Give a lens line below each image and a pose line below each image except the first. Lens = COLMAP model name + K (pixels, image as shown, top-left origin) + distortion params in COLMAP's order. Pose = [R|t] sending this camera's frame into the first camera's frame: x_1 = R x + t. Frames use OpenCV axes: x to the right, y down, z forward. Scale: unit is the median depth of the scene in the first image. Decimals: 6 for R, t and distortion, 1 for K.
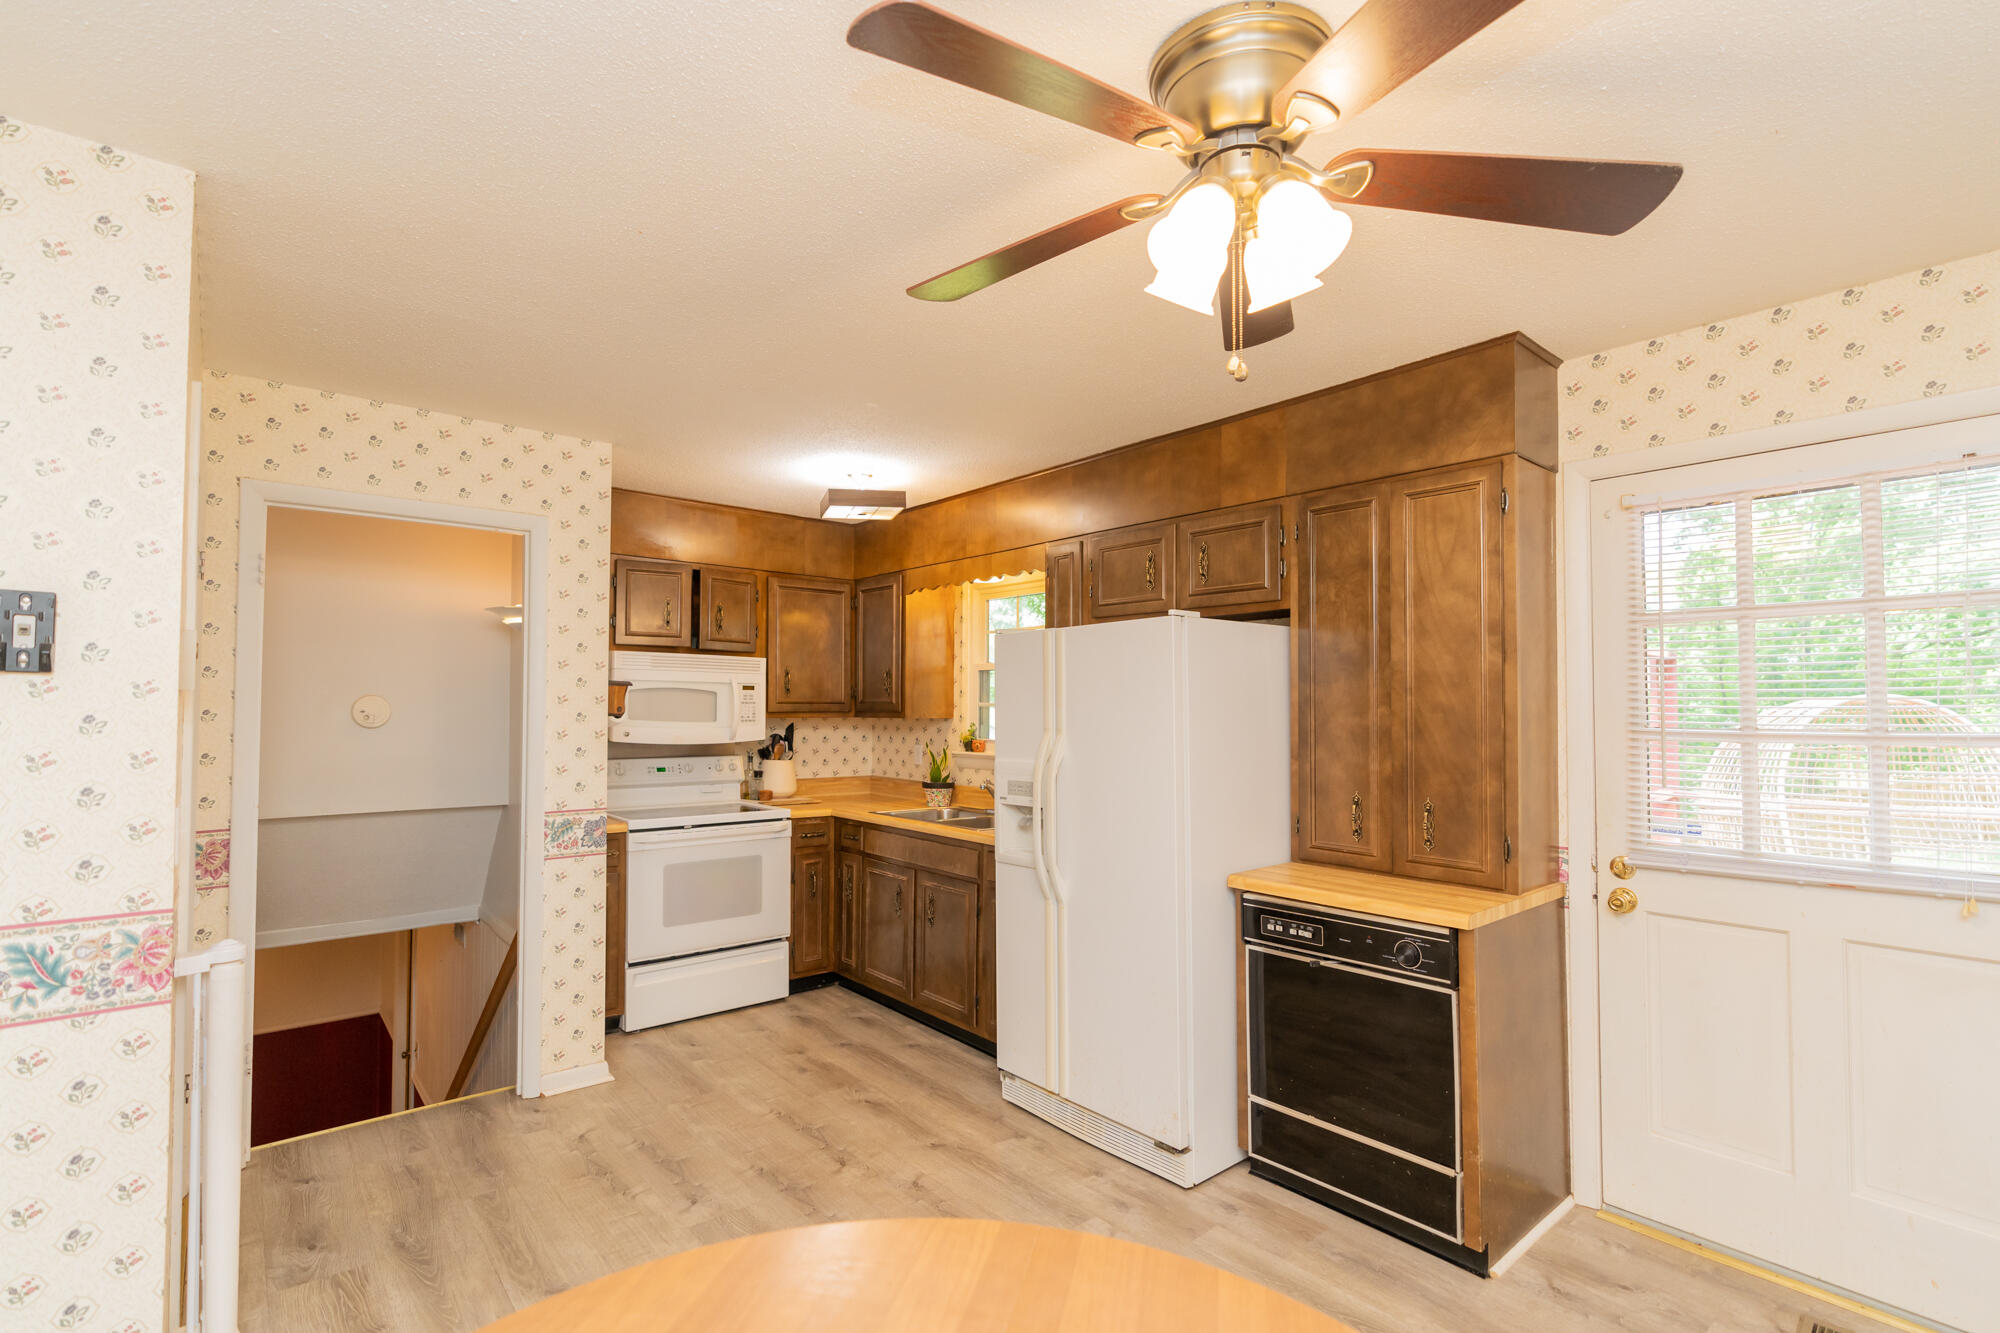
lens RADIAL K [[920.1, 0, 1008.5], [0, 920.1, 681.3], [0, 0, 1]] dist [-0.009753, 0.002656]
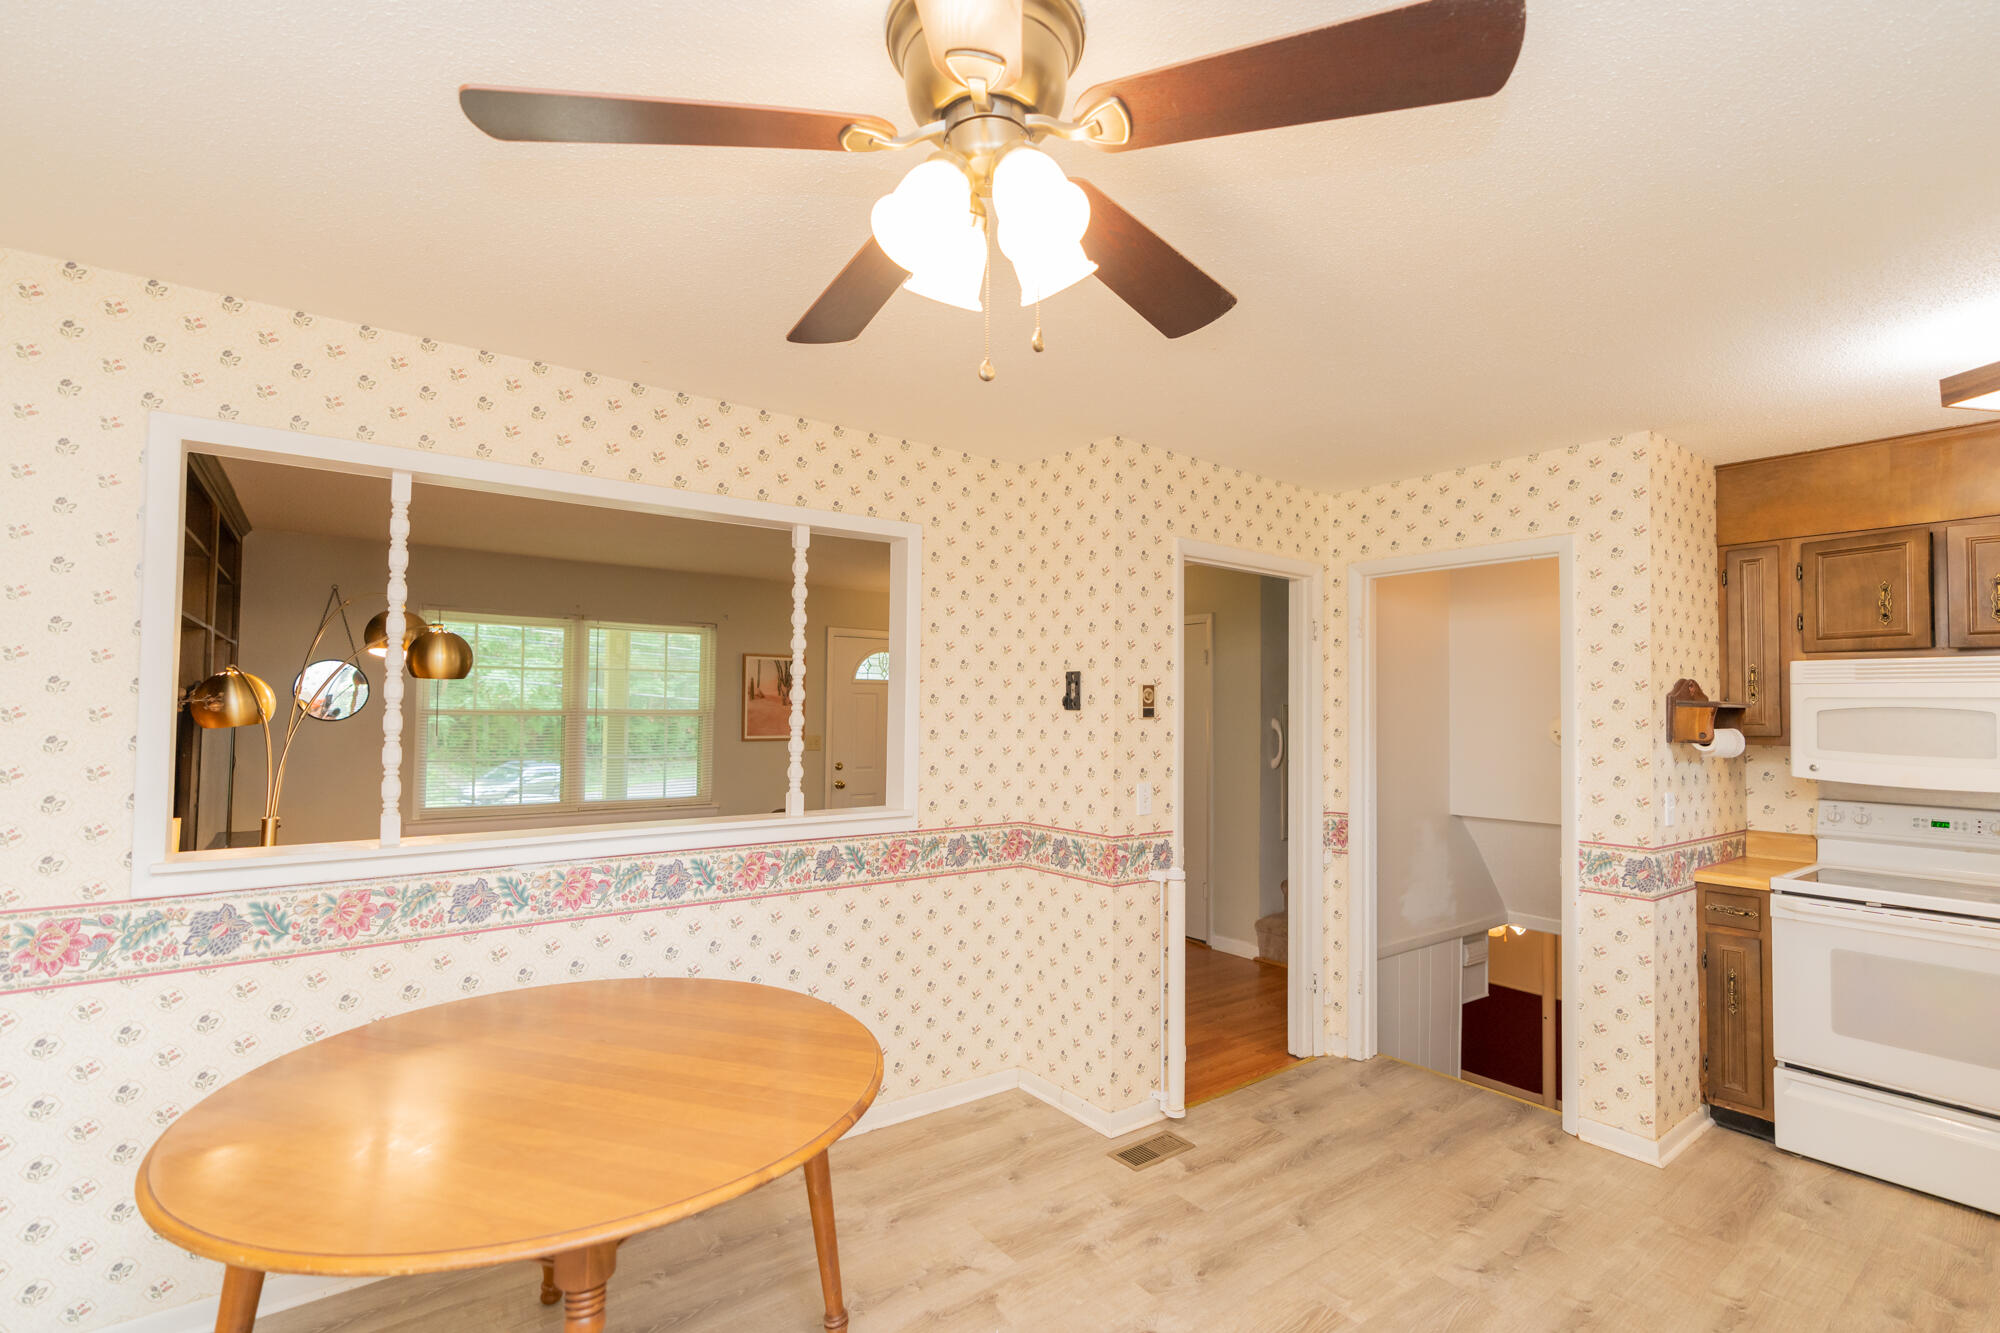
lens RADIAL K [[920.1, 0, 994.9], [0, 920.1, 675.5], [0, 0, 1]] dist [-0.009753, 0.002656]
pose [[-0.074338, -0.037846, -0.996515, 0.416867], [0.019549, 0.999032, -0.039400, -0.003673], [0.997041, -0.022410, -0.073526, 0.386919]]
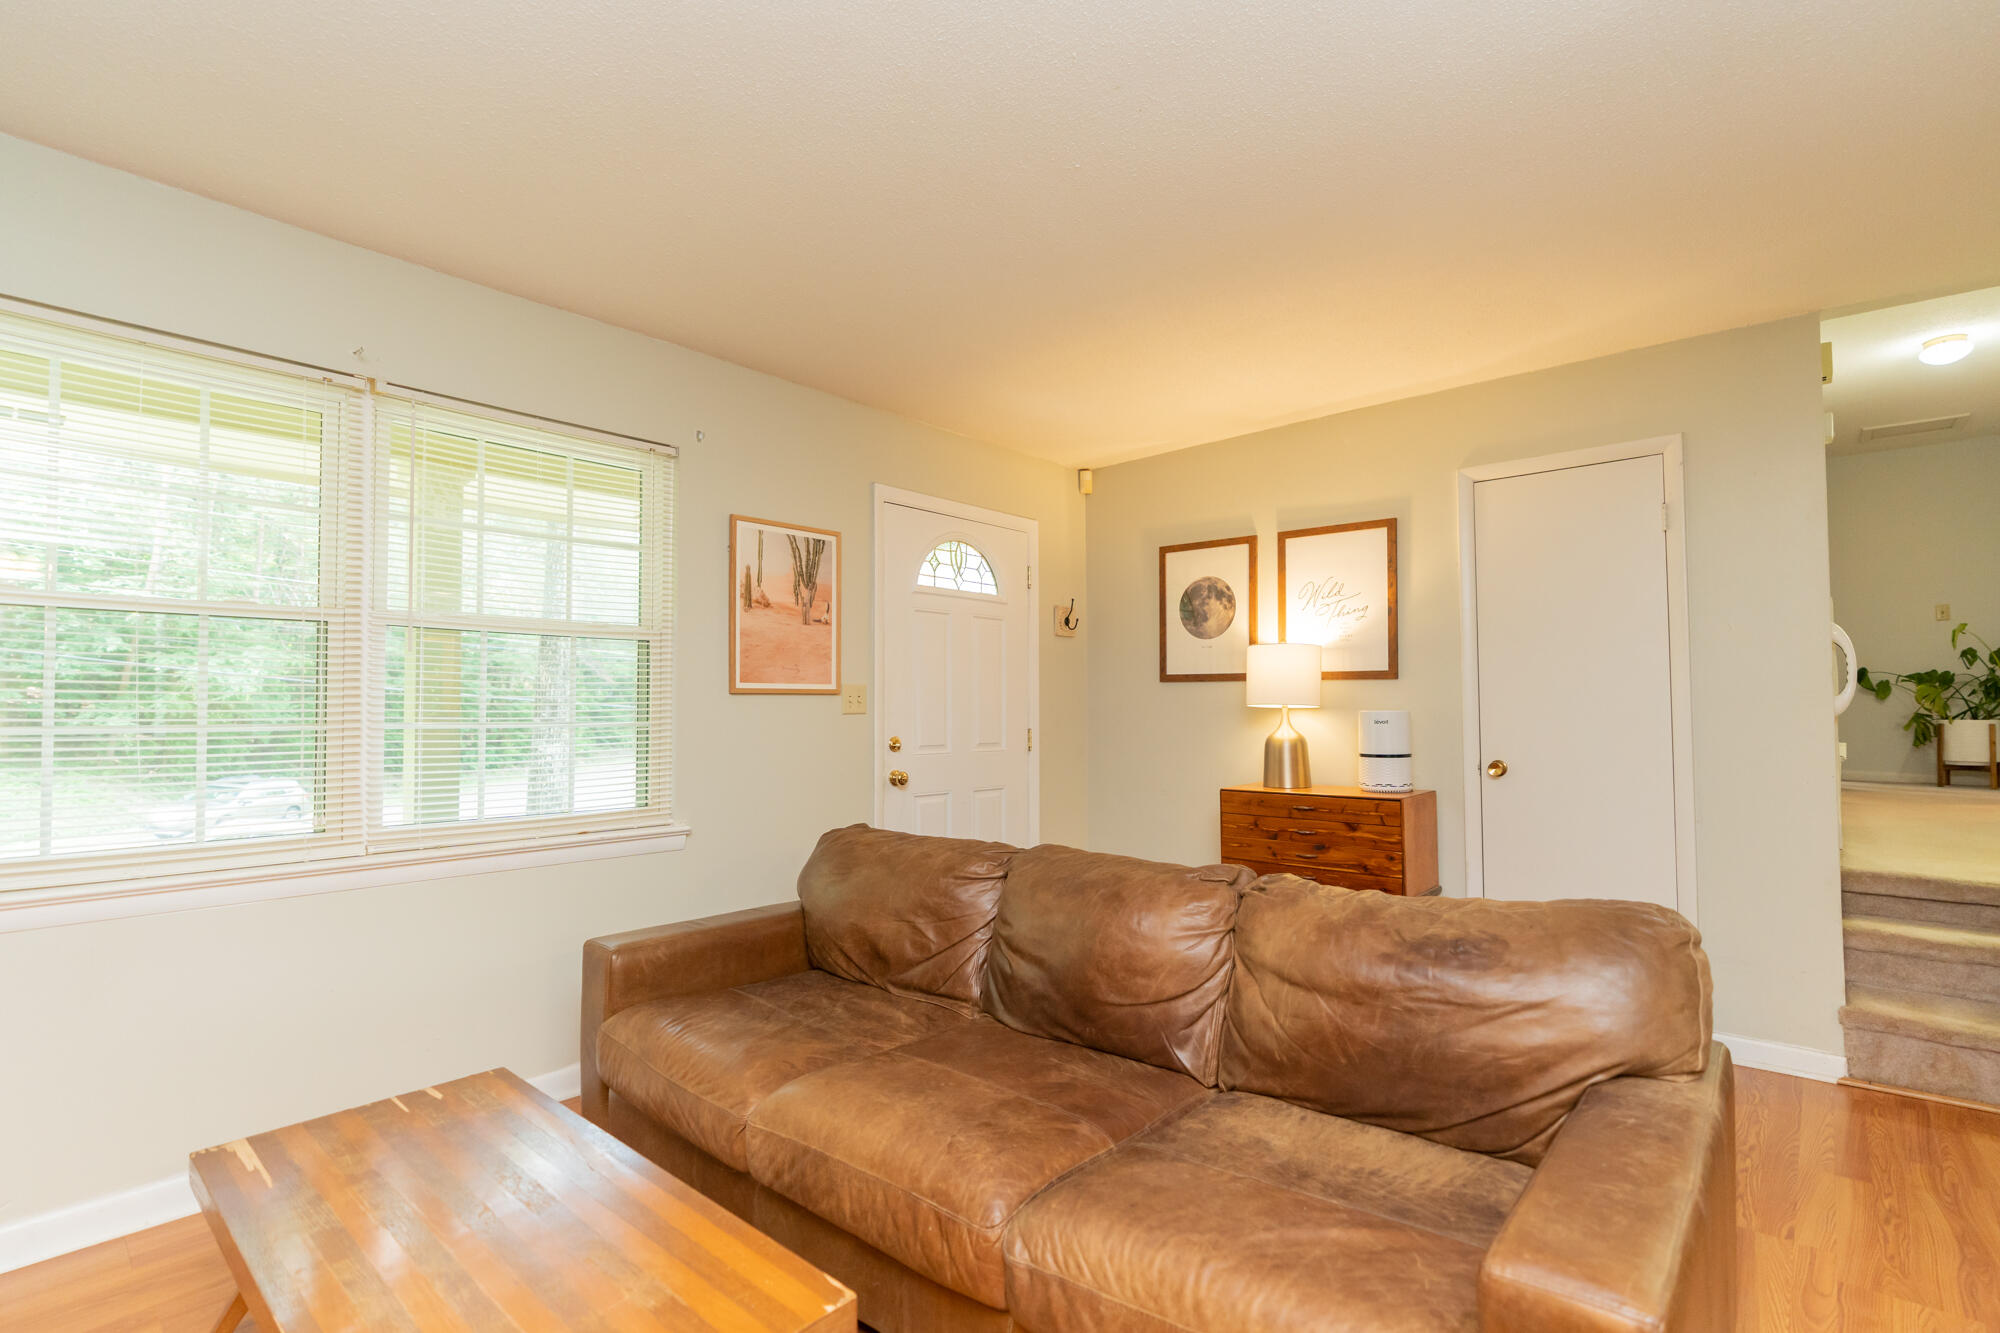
lens RADIAL K [[920.1, 0, 1001.4], [0, 920.1, 674.5], [0, 0, 1]] dist [-0.009753, 0.002656]
pose [[0.138973, -0.042226, -0.989395, -0.370099], [0.034890, 0.998679, -0.037722, 0.062695], [0.989681, -0.029278, 0.140263, -0.068295]]
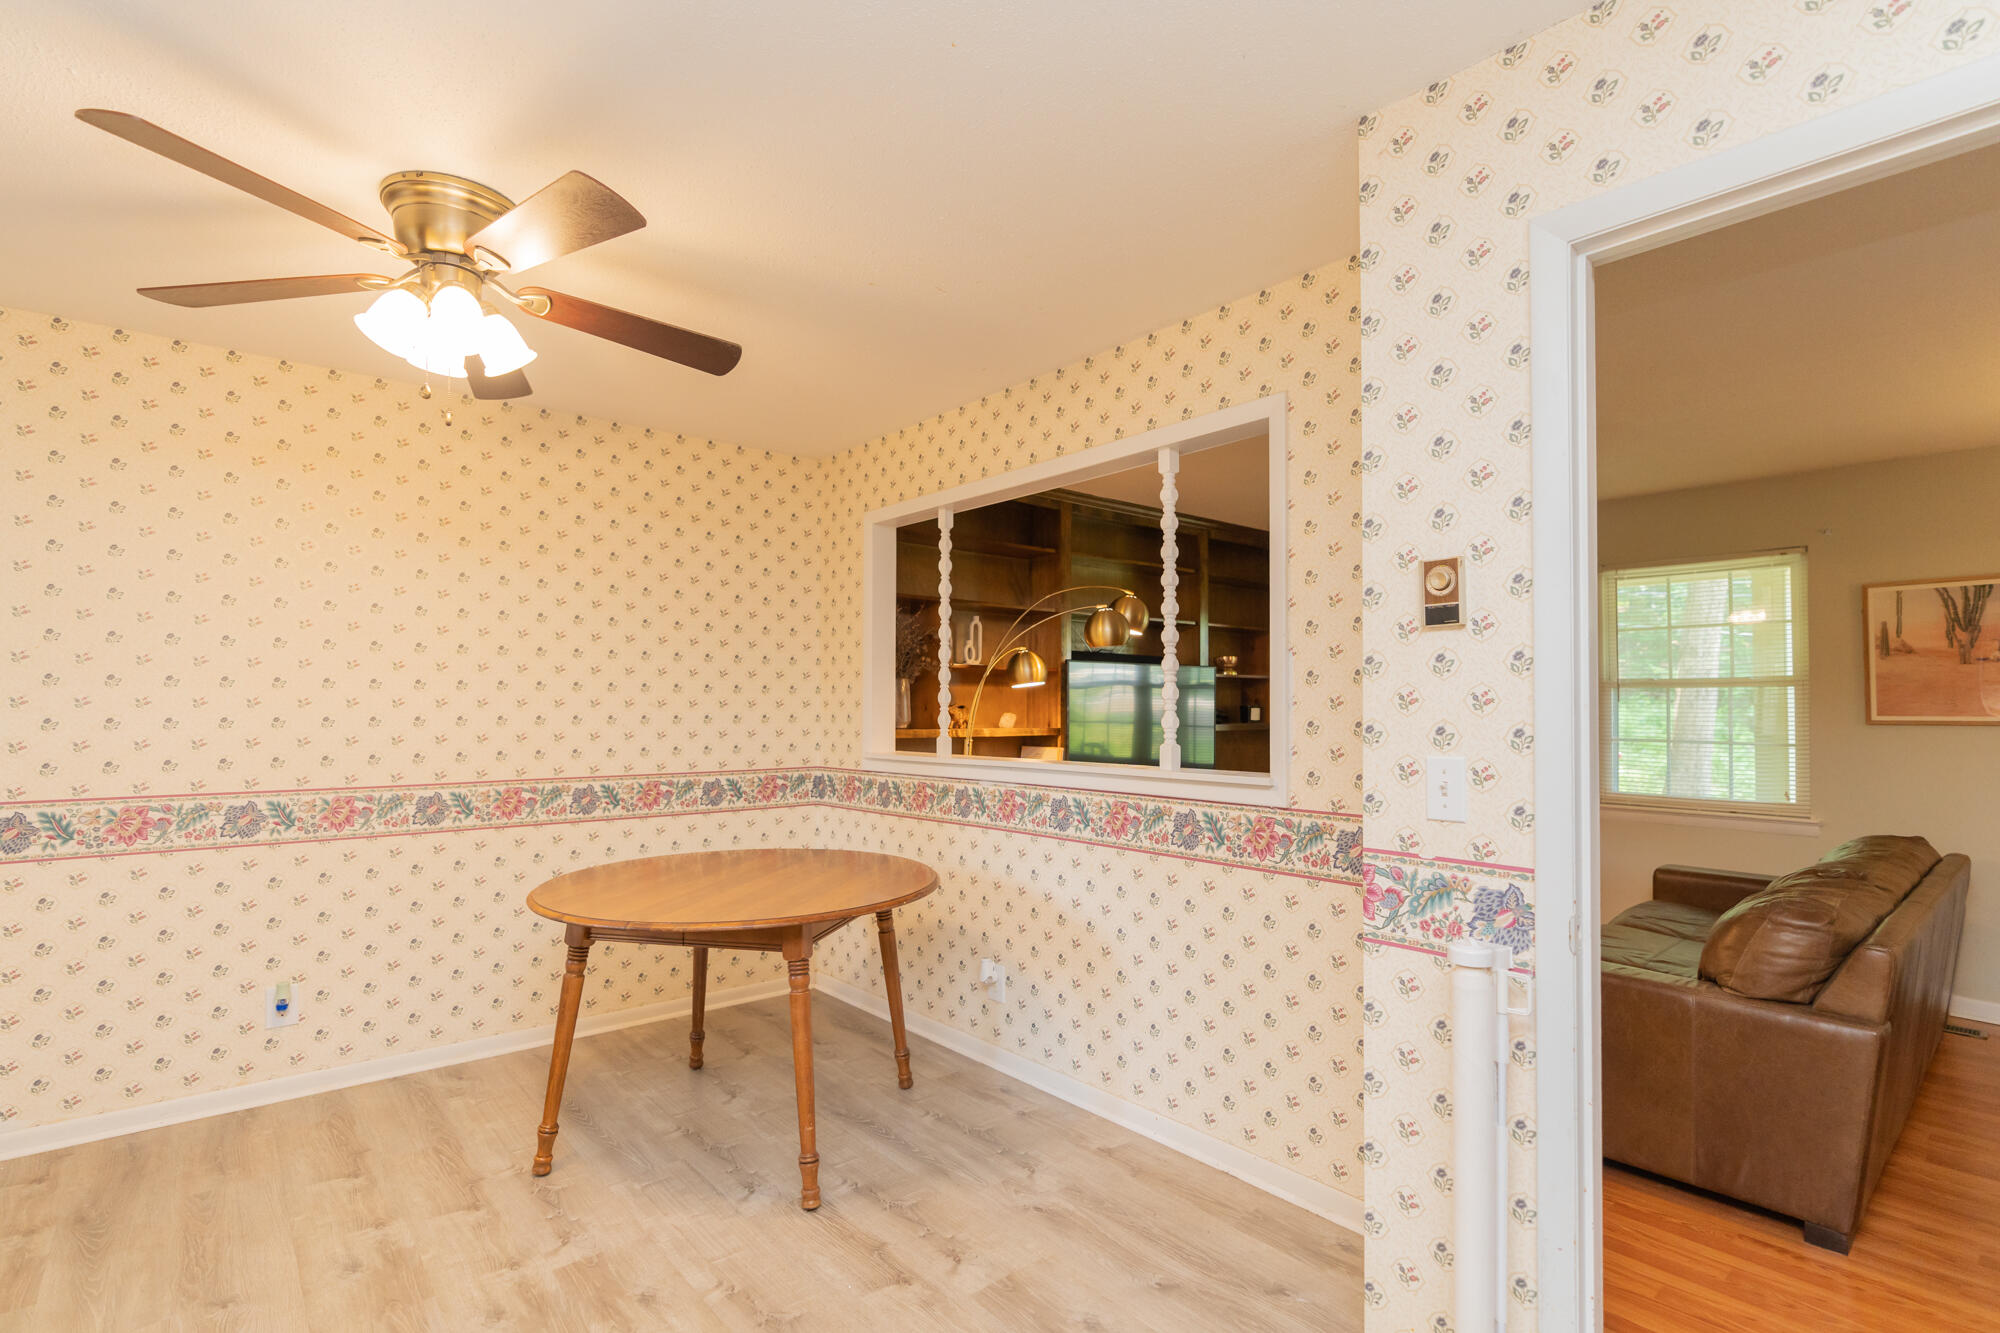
lens RADIAL K [[946.6, 0, 982.7], [0, 946.6, 679.2], [0, 0, 1]] dist [-0.005335, 0.001302]
pose [[-0.999976, -0.003647, 0.005892, -0.210385], [-0.003955, 0.998575, -0.053221, 0.050493], [-0.005690, -0.053243, -0.998565, 0.881658]]
